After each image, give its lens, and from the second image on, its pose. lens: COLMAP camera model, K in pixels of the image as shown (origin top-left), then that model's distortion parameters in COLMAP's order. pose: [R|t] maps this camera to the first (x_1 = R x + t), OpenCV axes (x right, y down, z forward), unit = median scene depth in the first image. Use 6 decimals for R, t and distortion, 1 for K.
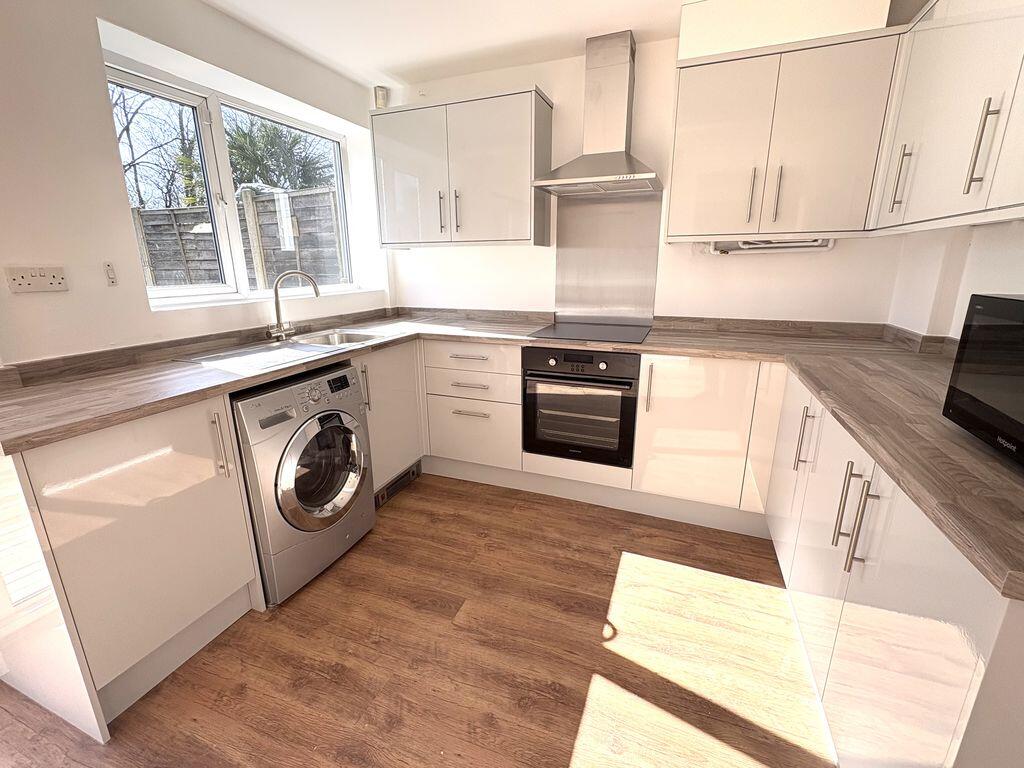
lens RADIAL K [[444.9, 0, 509.9], [0, 444.9, 383.6], [0, 0, 1]] dist [0.000286, 0.000209]
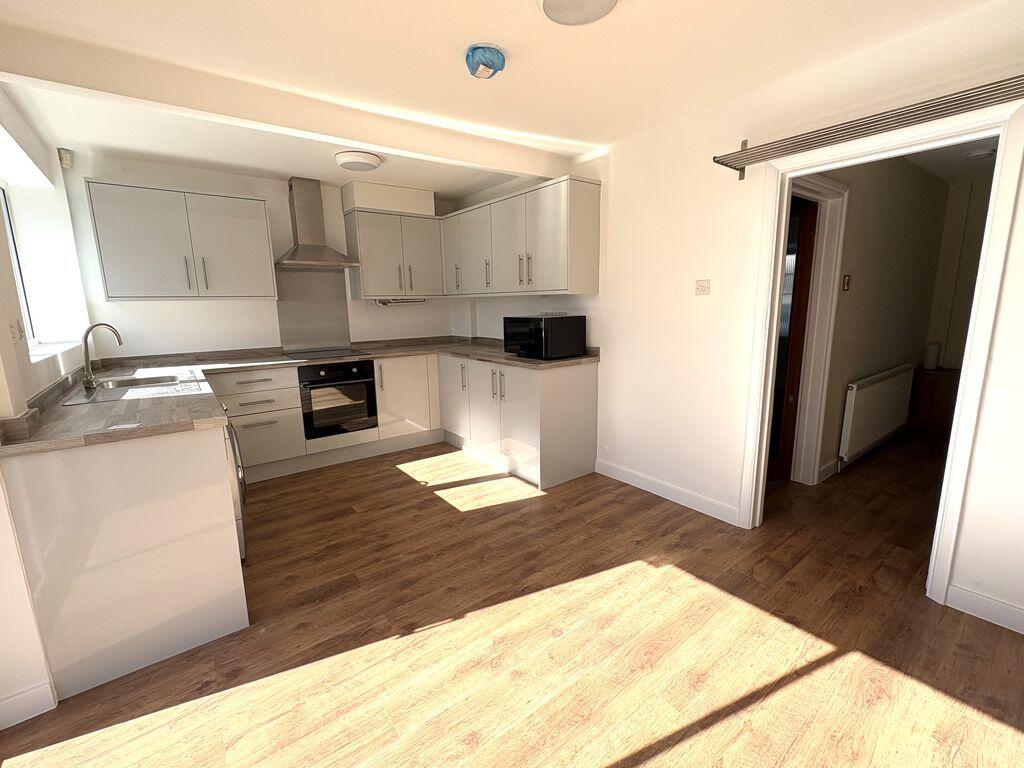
lens RADIAL K [[444.9, 0, 509.9], [0, 444.9, 383.6], [0, 0, 1]] dist [0.000286, 0.000209]
pose [[0.519247, -0.154028, 0.840630, -0.922649], [0.236050, 0.971209, 0.032148, 0.096581], [-0.821379, 0.181738, 0.540655, -0.404183]]
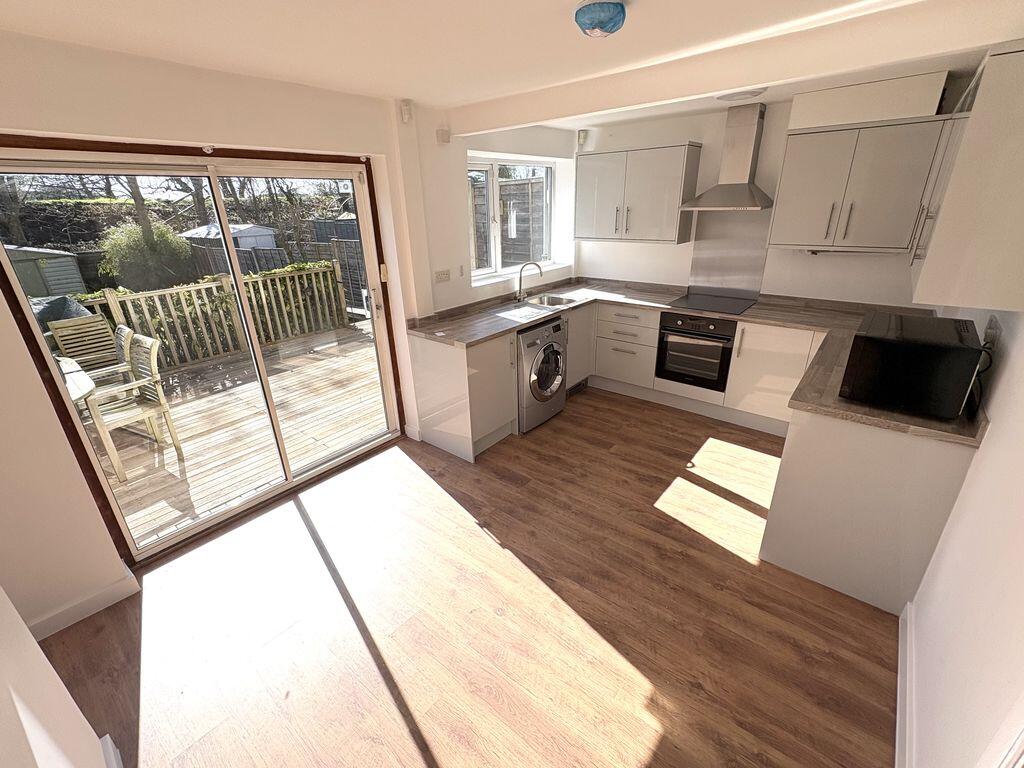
lens RADIAL K [[444.9, 0, 509.9], [0, 444.9, 383.6], [0, 0, 1]] dist [0.000286, 0.000209]
pose [[0.950476, 0.101064, -0.293908, 0.006720], [-0.061699, 0.988189, 0.140270, -0.018085], [0.304613, -0.115189, 0.945485, -0.776526]]
